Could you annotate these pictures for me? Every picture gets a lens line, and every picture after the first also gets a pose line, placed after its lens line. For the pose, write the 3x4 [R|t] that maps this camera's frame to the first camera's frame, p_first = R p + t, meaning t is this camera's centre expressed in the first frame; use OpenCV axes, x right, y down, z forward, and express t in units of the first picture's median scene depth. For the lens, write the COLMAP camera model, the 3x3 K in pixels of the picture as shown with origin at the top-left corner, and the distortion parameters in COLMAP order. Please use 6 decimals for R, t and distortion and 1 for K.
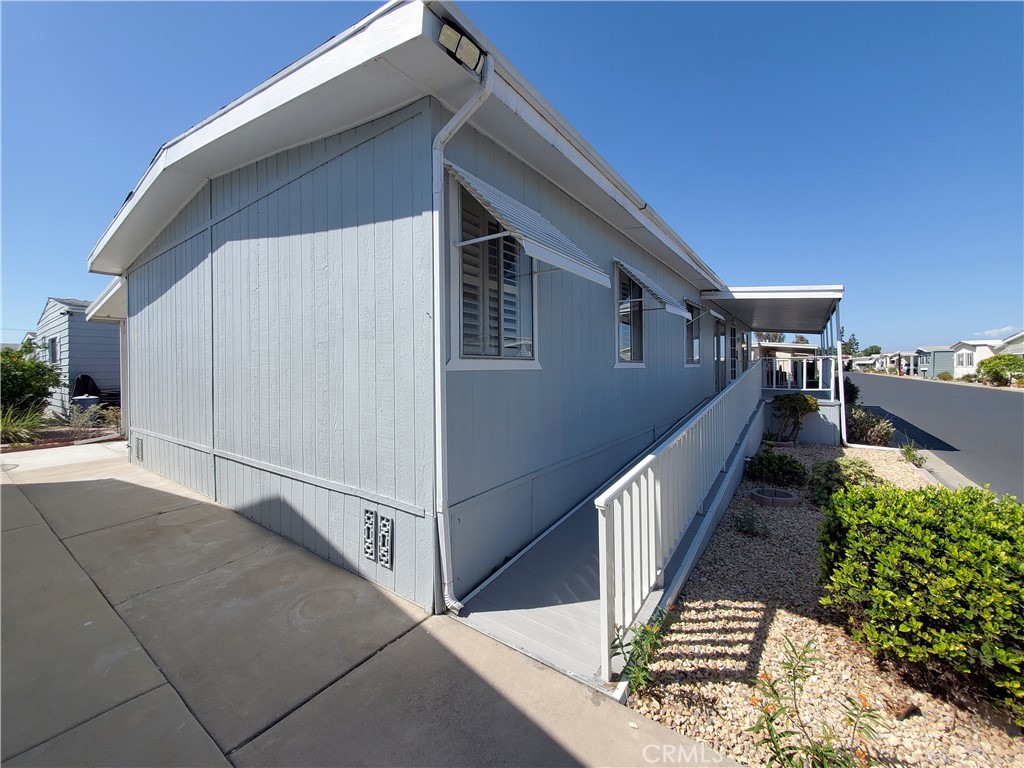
lens RADIAL K [[405.1, 0, 512.0], [0, 405.1, 384.0], [0, 0, 1]] dist [0.020092, 0.000025]
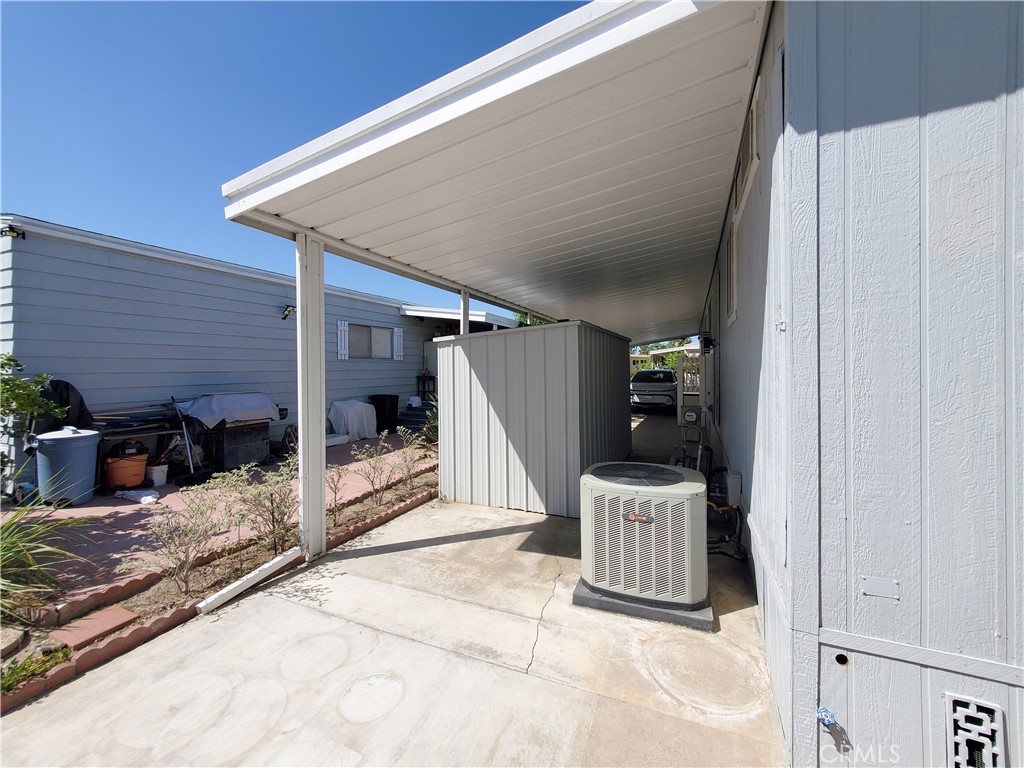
lens RADIAL K [[405.1, 0, 512.0], [0, 405.1, 384.0], [0, 0, 1]] dist [0.020092, 0.000025]
pose [[0.977178, 0.001700, 0.212413, -0.770955], [0.000847, 0.999929, -0.011901, -0.014780], [-0.212418, 0.011810, 0.977107, 0.559369]]
